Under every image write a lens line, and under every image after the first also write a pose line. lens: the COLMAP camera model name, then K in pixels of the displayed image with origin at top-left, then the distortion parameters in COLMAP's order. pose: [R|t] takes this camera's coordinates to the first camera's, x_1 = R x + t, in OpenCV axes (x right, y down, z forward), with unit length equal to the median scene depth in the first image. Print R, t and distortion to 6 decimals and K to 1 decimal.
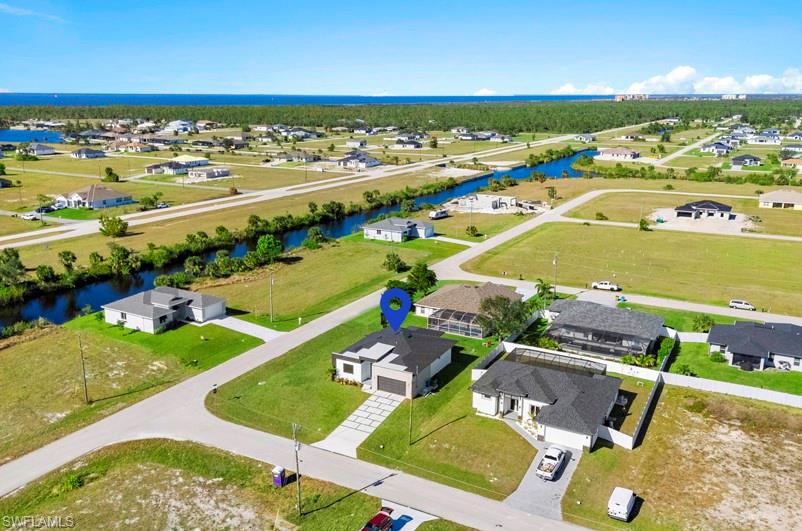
lens RADIAL K [[689.6, 0, 400.9], [0, 689.6, 266.0], [0, 0, 1]] dist [0.055822, -0.033641]
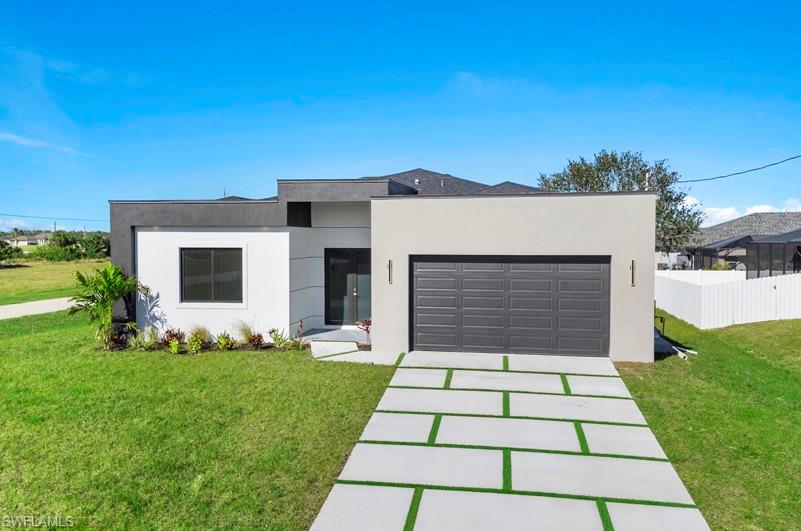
lens RADIAL K [[688.7, 0, 399.1], [0, 688.7, 267.0], [0, 0, 1]] dist [0.055822, -0.033641]
pose [[0.953870, -0.016358, 0.299773, -0.083004], [0.076747, 0.978623, -0.190806, 0.183920], [-0.290244, 0.205011, 0.934735, 0.820537]]
